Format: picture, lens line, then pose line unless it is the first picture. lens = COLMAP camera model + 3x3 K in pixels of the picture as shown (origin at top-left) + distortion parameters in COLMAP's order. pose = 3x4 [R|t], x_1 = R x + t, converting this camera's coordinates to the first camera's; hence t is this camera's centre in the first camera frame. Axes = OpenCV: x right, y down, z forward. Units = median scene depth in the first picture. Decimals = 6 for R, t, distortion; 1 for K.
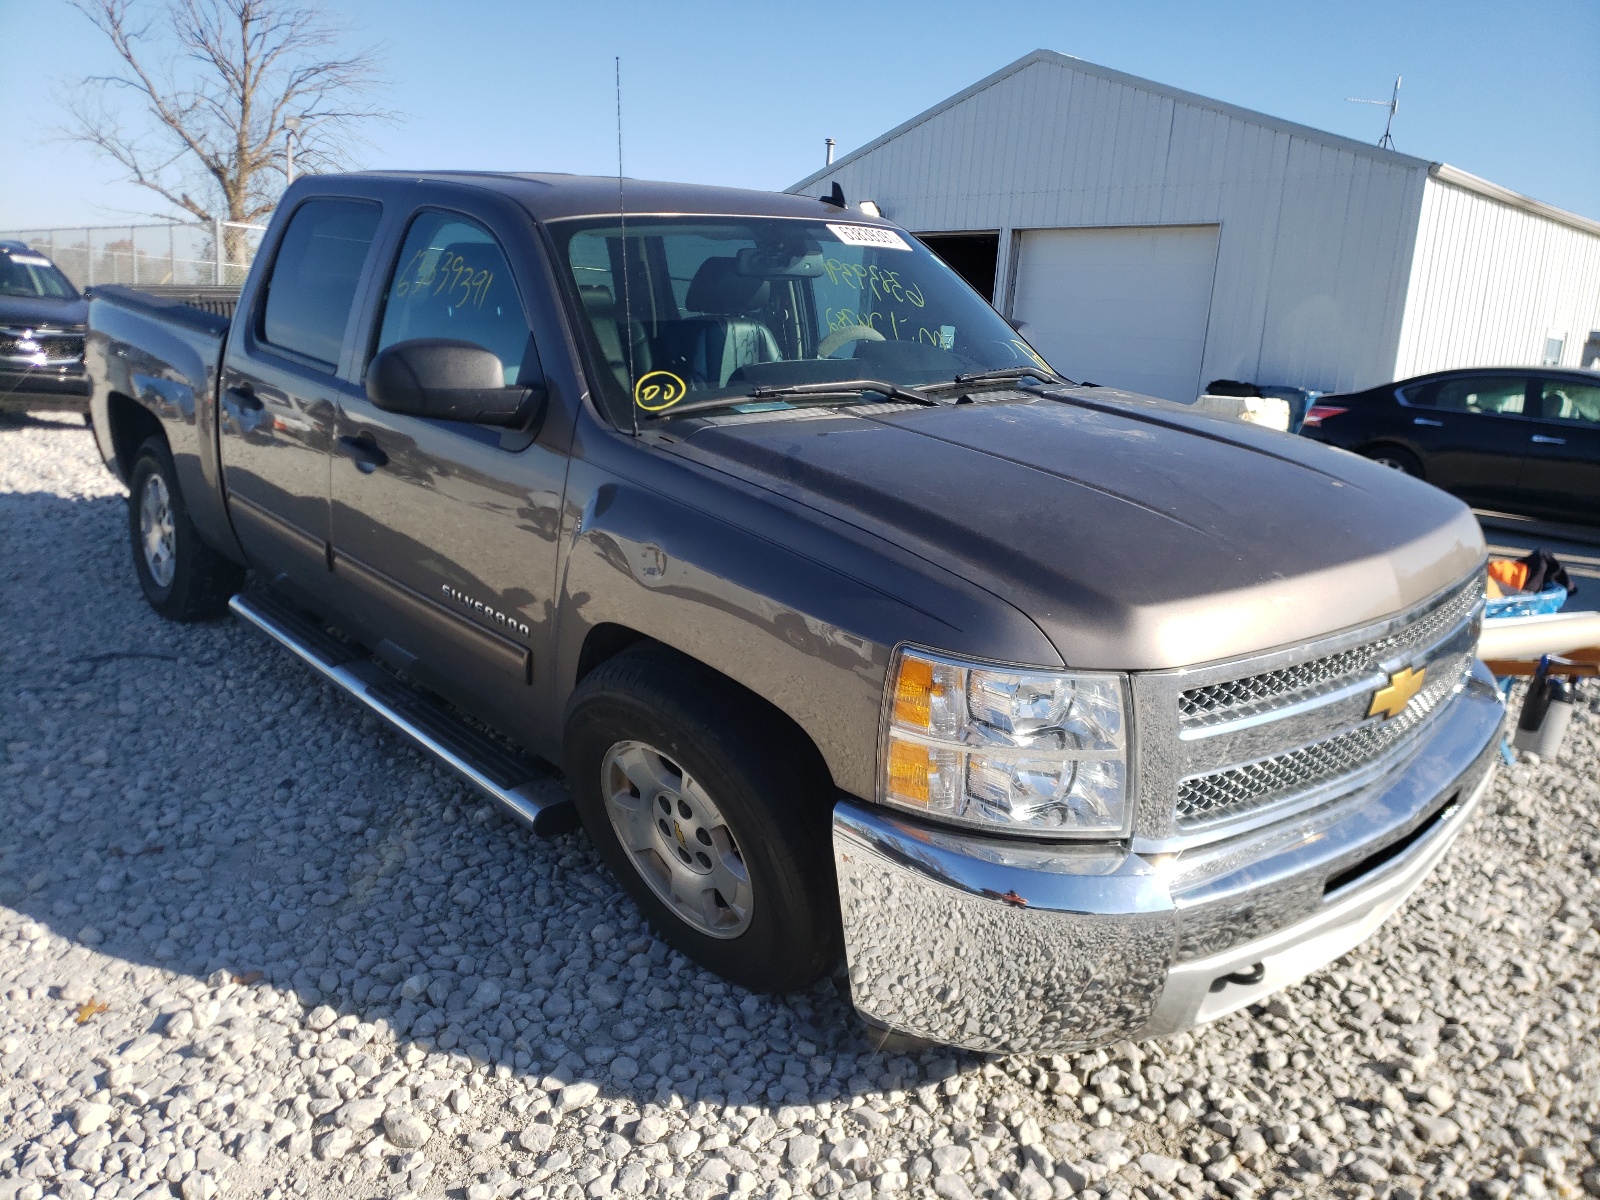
lens RADIAL K [[1210.6, 0, 800.0], [0, 1210.6, 600.0], [0, 0, 1]] dist [-0.002616, -0.001427]
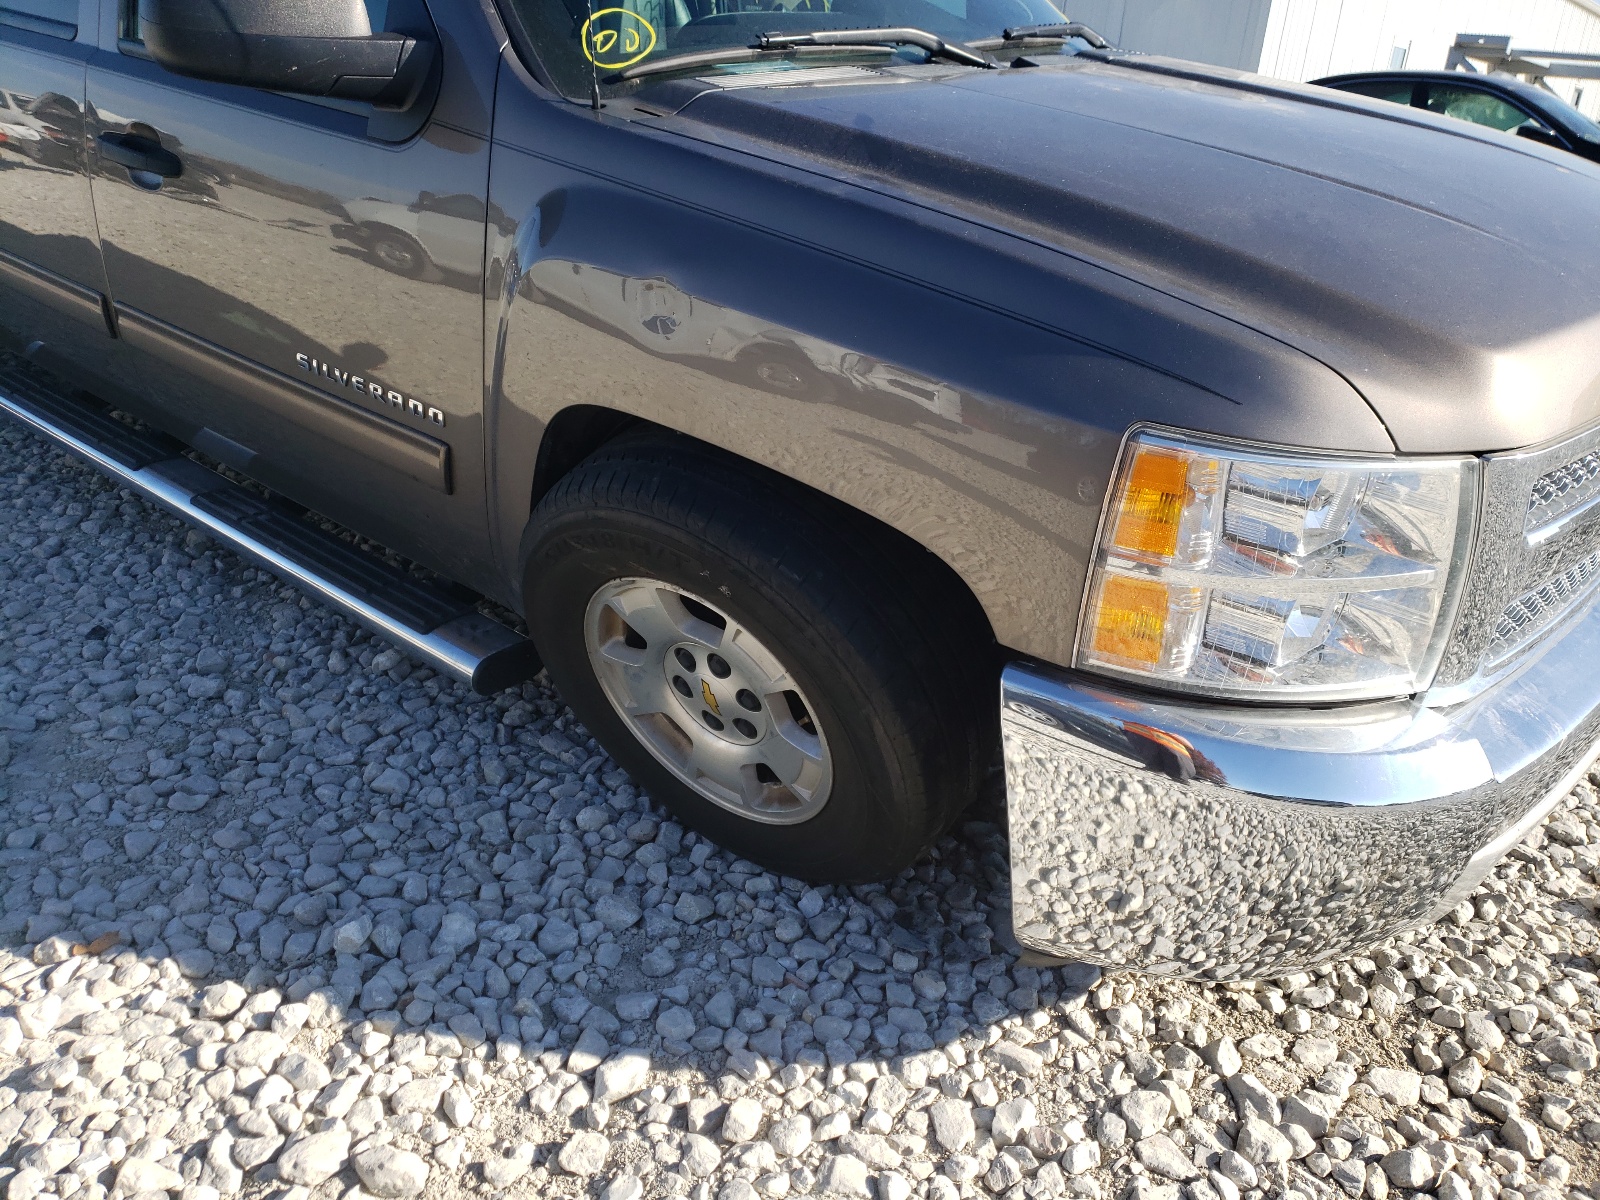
lens RADIAL K [[1194.0, 0, 801.6], [0, 1194.0, 622.6], [0, 0, 1]] dist [0.024548, -0.010446]
pose [[0.987521, -0.069165, 0.141488, -0.151786], [0.035851, 0.973542, 0.225677, -0.009354], [-0.153354, -0.217788, 0.963873, 0.334549]]
